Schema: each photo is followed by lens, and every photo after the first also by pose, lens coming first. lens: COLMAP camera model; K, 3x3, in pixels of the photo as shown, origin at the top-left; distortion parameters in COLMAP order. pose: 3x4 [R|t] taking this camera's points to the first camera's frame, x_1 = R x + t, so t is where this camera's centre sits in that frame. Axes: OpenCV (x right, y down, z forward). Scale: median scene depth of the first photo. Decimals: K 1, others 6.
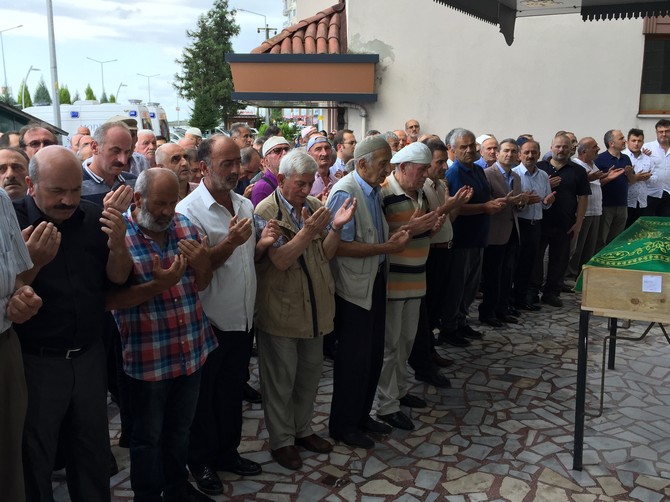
lens RADIAL K [[678.8, 0, 333.3], [0, 678.8, 245.1], [0, 0, 1]] dist [0.042008, 0.000000]
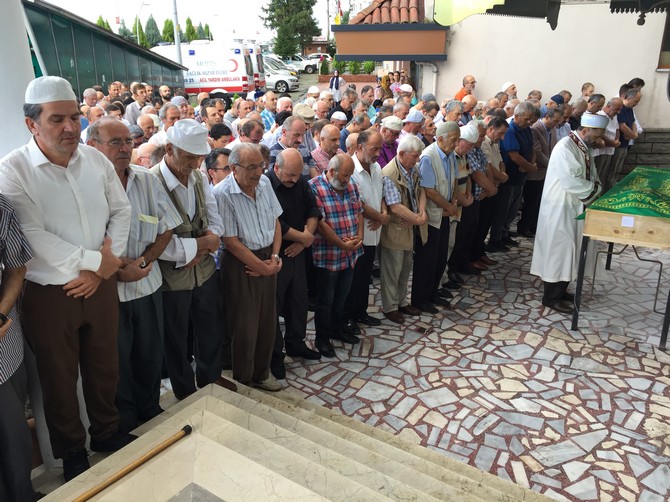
lens RADIAL K [[574.1, 0, 332.5], [0, 574.1, 248.0], [0, 0, 1]] dist [0.032902, -0.020322]
pose [[0.995195, 0.026746, -0.094186, -0.087689], [-0.011111, 0.986601, 0.162770, -0.079598], [0.097278, -0.160942, 0.982158, -0.359113]]
